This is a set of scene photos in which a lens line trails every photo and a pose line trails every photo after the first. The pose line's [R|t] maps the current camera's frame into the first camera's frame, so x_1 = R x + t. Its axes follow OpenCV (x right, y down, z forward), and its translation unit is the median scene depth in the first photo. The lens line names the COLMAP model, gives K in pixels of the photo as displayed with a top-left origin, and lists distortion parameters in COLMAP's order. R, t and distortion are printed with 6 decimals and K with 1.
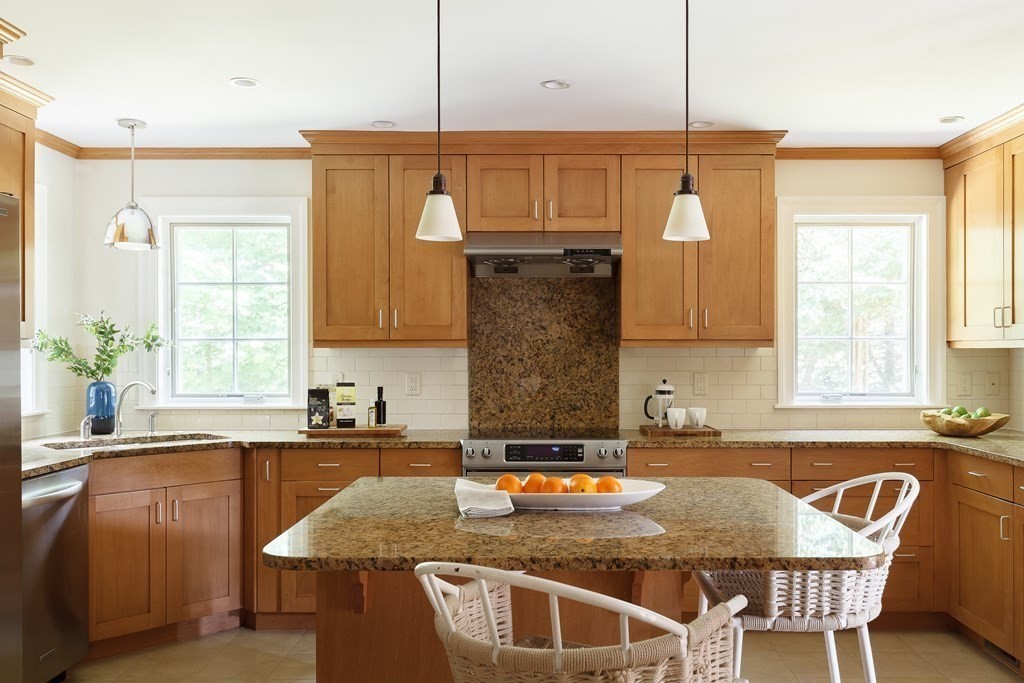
lens RADIAL K [[918.4, 0, 513.4], [0, 918.4, 345.0], [0, 0, 1]] dist [0.007535, 0.001971]
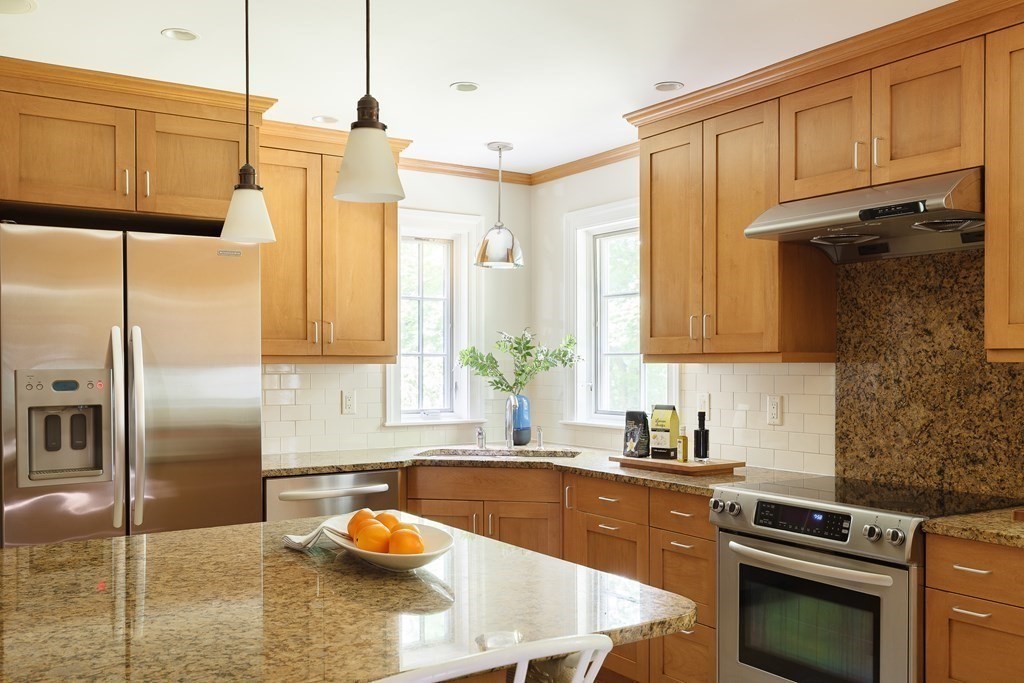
lens RADIAL K [[941.0, 0, 506.5], [0, 941.0, 360.5], [0, 0, 1]] dist [0.010523, 0.000000]
pose [[0.544116, -0.002299, -0.839007, 0.452562], [0.003898, 0.999992, -0.000212, 0.000186], [0.839001, -0.003155, 0.544121, 0.408637]]
